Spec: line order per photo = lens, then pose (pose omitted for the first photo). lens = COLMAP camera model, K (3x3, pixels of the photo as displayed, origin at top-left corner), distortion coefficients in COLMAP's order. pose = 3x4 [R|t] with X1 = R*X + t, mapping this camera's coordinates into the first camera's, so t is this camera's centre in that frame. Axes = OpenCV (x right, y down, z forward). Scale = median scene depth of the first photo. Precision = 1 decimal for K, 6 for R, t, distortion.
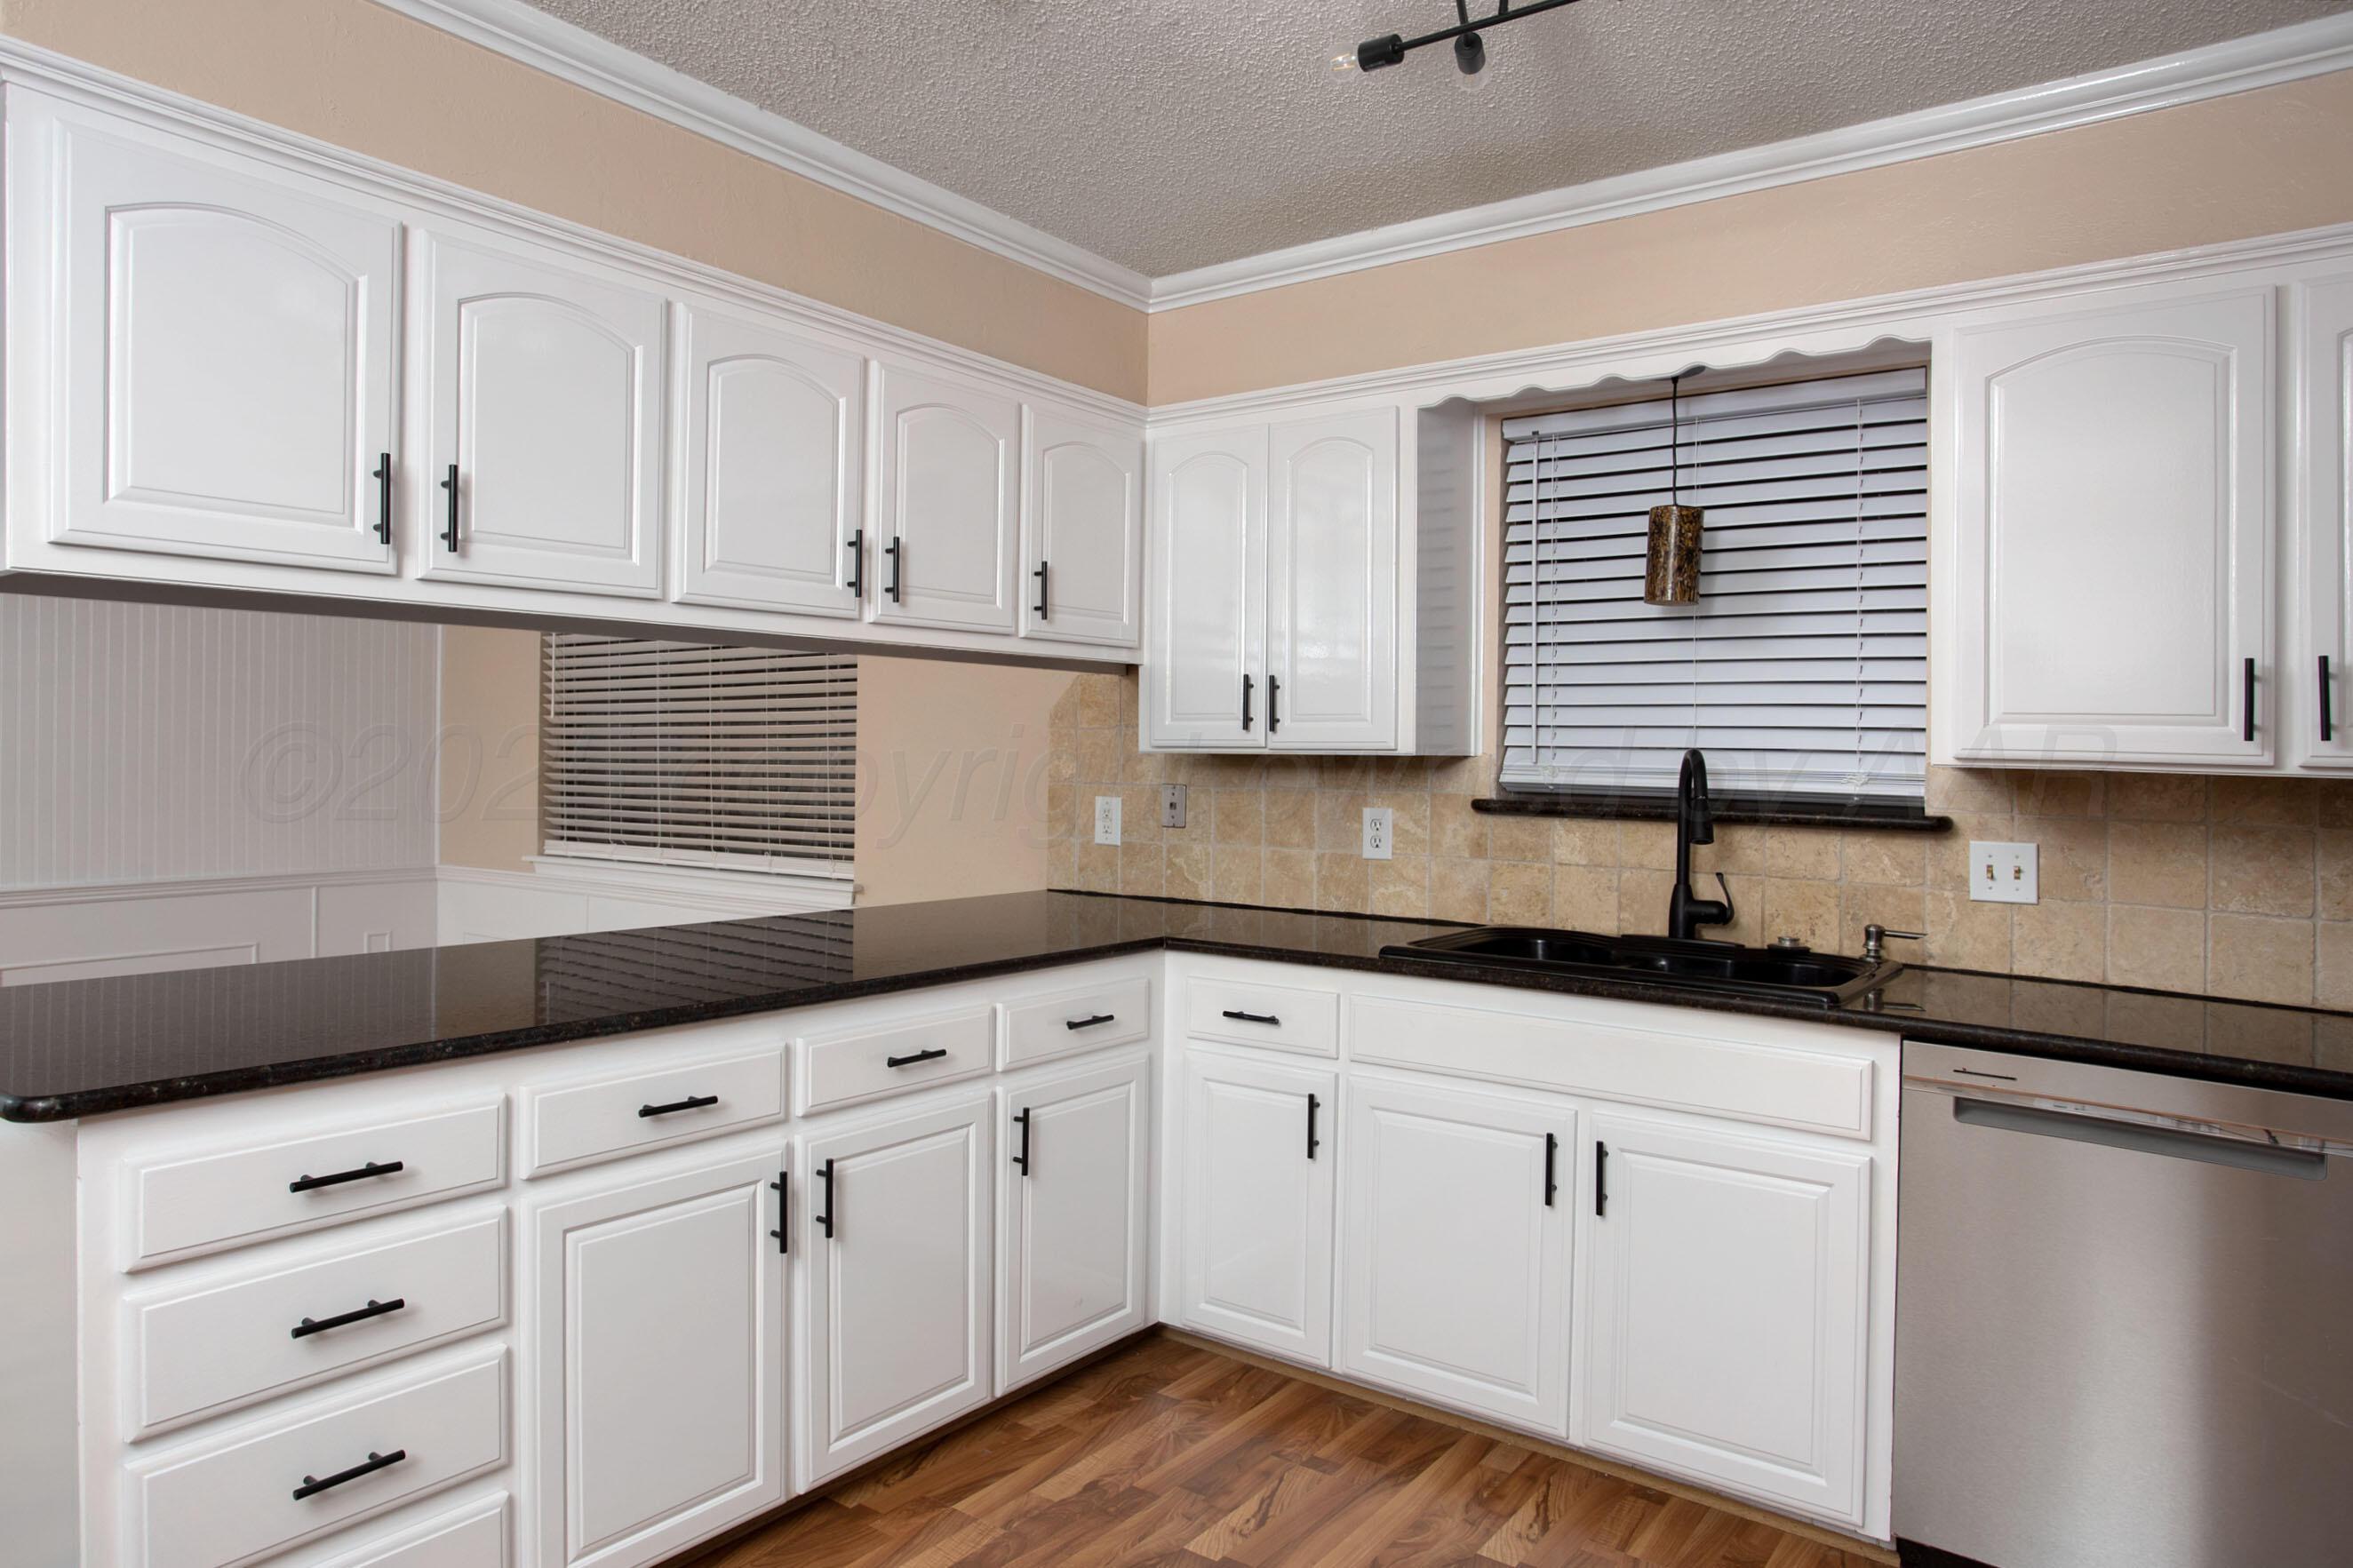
lens RADIAL K [[1488.5, 0, 1164.8], [0, 1488.5, 727.2], [0, 0, 1]] dist [-0.018209, 0.022384]
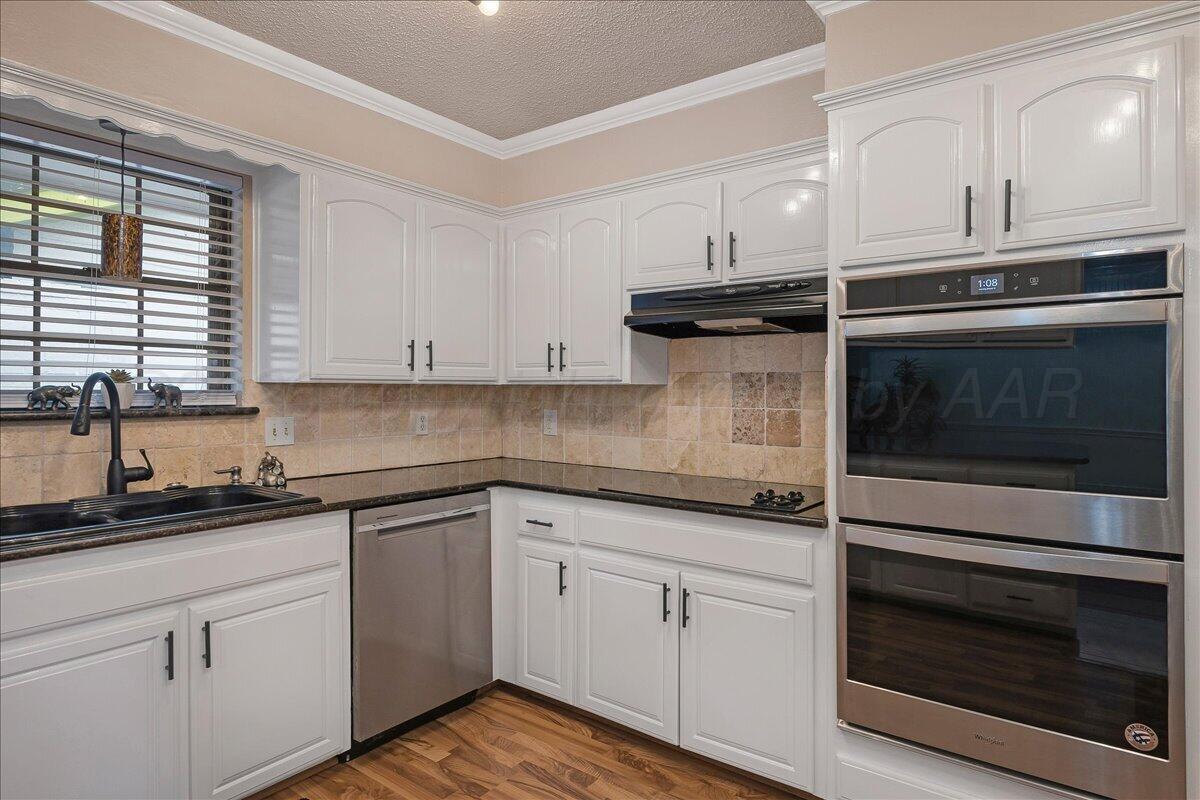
lens RADIAL K [[687.0, 0, 605.1], [0, 687.0, 388.3], [0, 0, 1]] dist [0.005914, 0.003097]
pose [[-0.004761, -0.016034, 0.999860, -0.404006], [-0.023482, 0.999598, 0.015918, 0.009188], [-0.999713, -0.023403, -0.005136, 0.534615]]
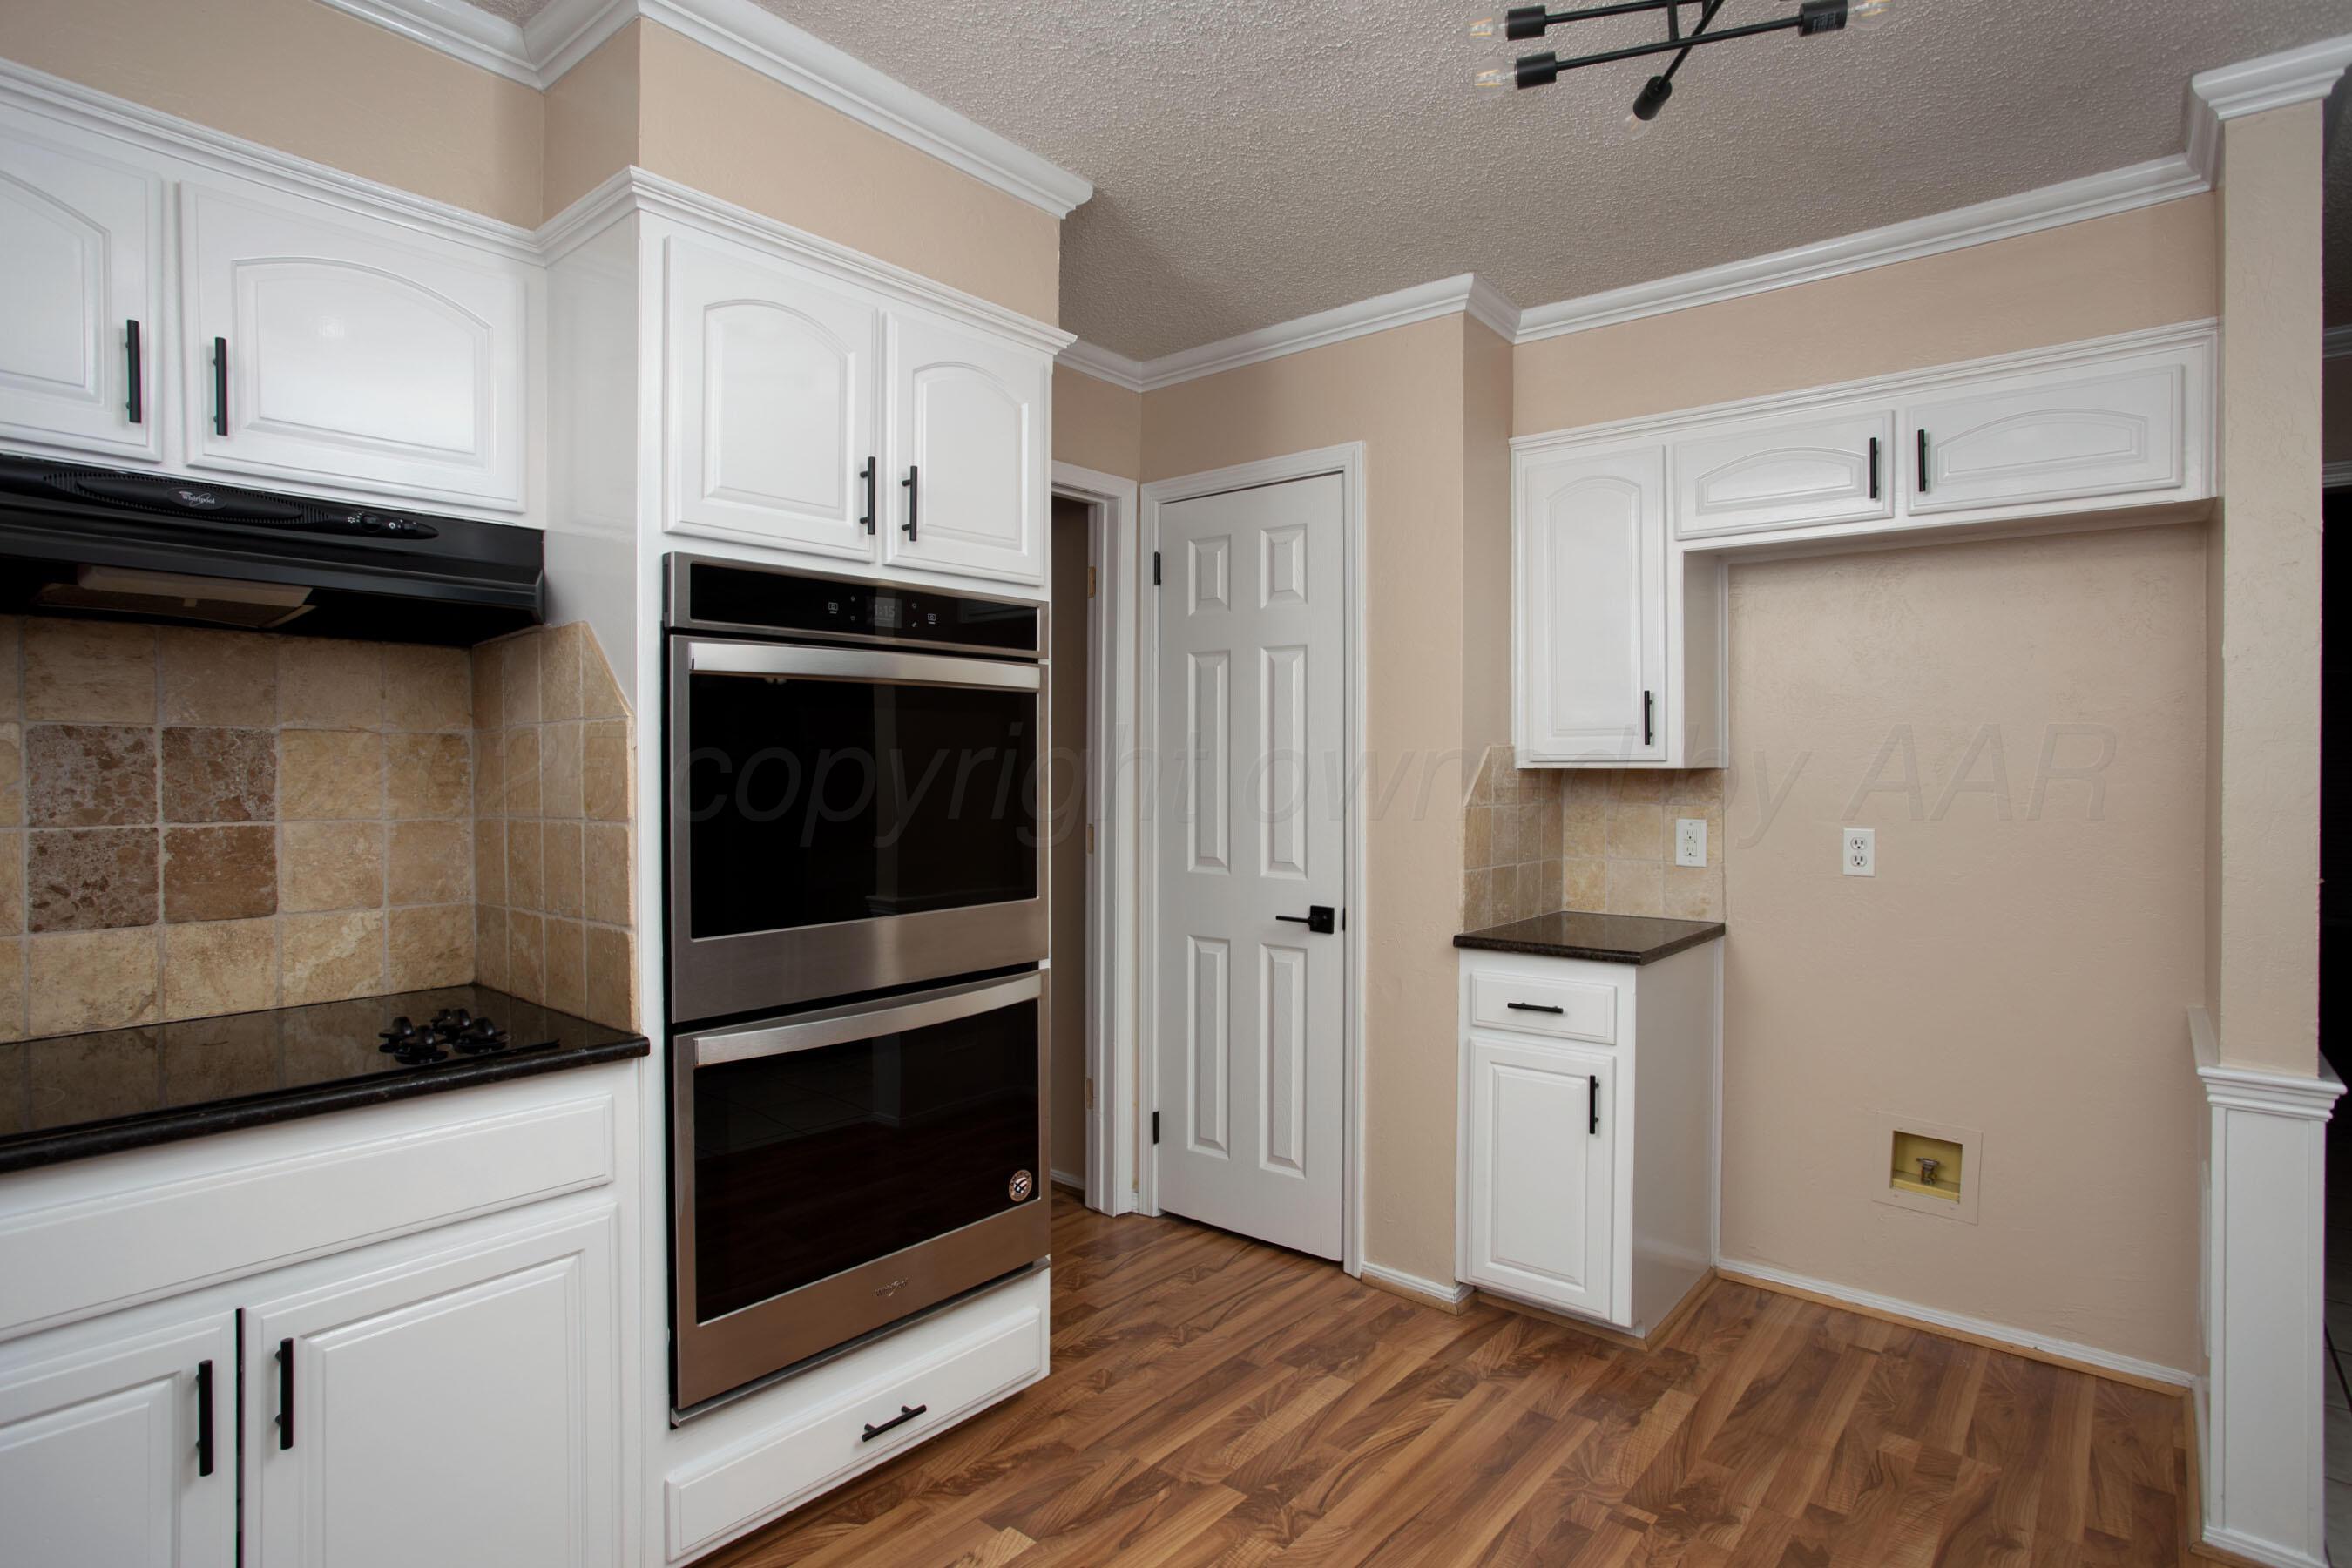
lens RADIAL K [[1218.7, 0, 1147.5], [0, 1218.7, 777.0], [0, 0, 1]] dist [-0.031692, 0.004035]
pose [[-0.998878, -0.015332, 0.044815, 0.029341], [-0.015895, 0.999799, -0.012235, 0.021810], [-0.044618, -0.012934, -0.998920, 0.909782]]
